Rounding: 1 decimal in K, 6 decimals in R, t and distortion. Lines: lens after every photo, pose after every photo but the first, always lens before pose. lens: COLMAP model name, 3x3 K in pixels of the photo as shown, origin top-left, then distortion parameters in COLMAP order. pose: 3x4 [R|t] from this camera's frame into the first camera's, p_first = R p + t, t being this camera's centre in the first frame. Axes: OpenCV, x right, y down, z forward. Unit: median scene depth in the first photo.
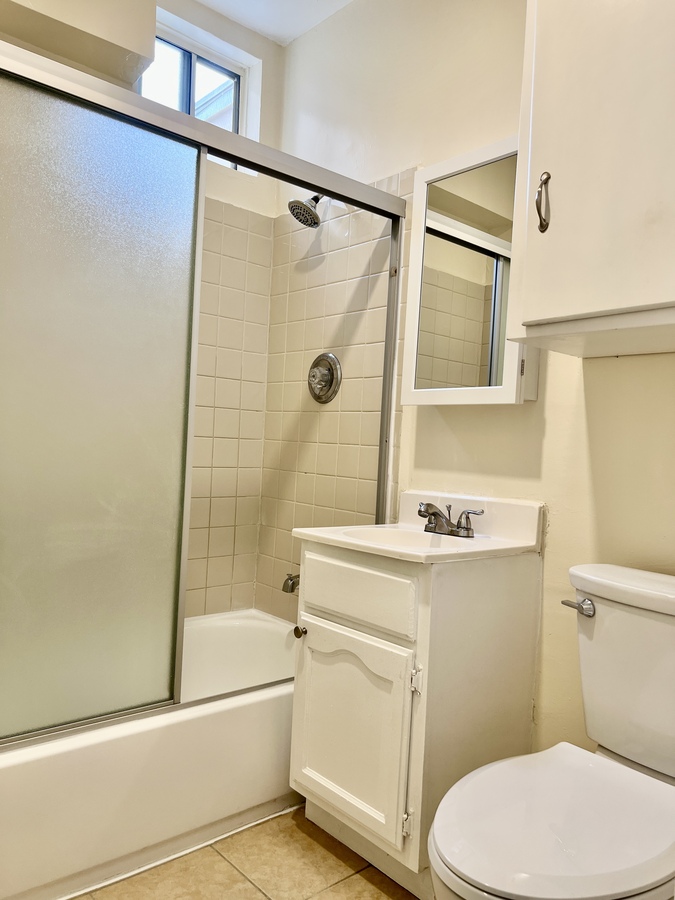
lens RADIAL K [[673.0, 0, 335.3], [0, 673.0, 447.9], [0, 0, 1]] dist [0.111528, -0.160710]
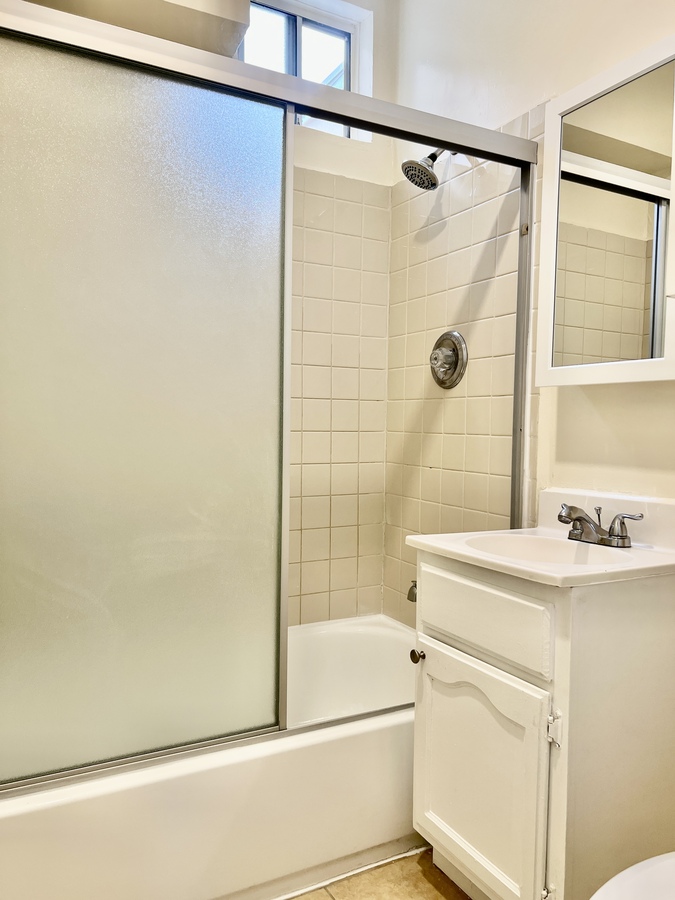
lens RADIAL K [[681.7, 0, 337.5], [0, 681.7, 450.0], [0, 0, 1]] dist [0.046510, -0.038469]
pose [[0.975697, -0.026981, -0.217458, 0.038152], [0.032319, 0.999256, 0.021027, -0.011094], [0.216729, -0.027544, 0.975843, 0.109774]]
